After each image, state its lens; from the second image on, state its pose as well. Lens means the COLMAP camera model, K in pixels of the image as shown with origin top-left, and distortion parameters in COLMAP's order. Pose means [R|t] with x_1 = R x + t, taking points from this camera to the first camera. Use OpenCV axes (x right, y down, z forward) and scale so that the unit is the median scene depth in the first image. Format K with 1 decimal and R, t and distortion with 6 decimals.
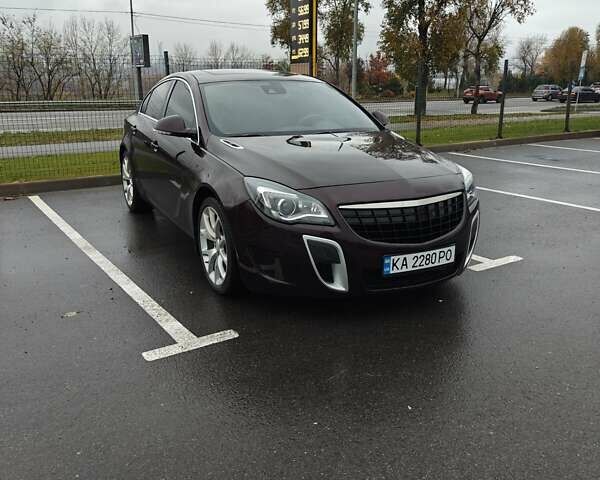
lens RADIAL K [[482.7, 0, 300.0], [0, 482.7, 240.0], [0, 0, 1]] dist [-0.000581, 0.002241]
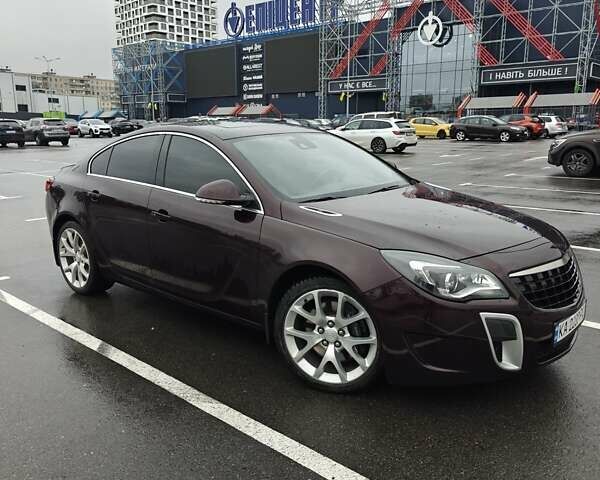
lens RADIAL K [[482.7, 0, 300.0], [0, 482.7, 240.0], [0, 0, 1]] dist [-0.000581, 0.002241]
pose [[0.939086, -0.083348, 0.333424, -0.562161], [0.113798, 0.990831, -0.072826, -0.111220], [-0.324297, 0.106332, 0.939960, 0.281684]]
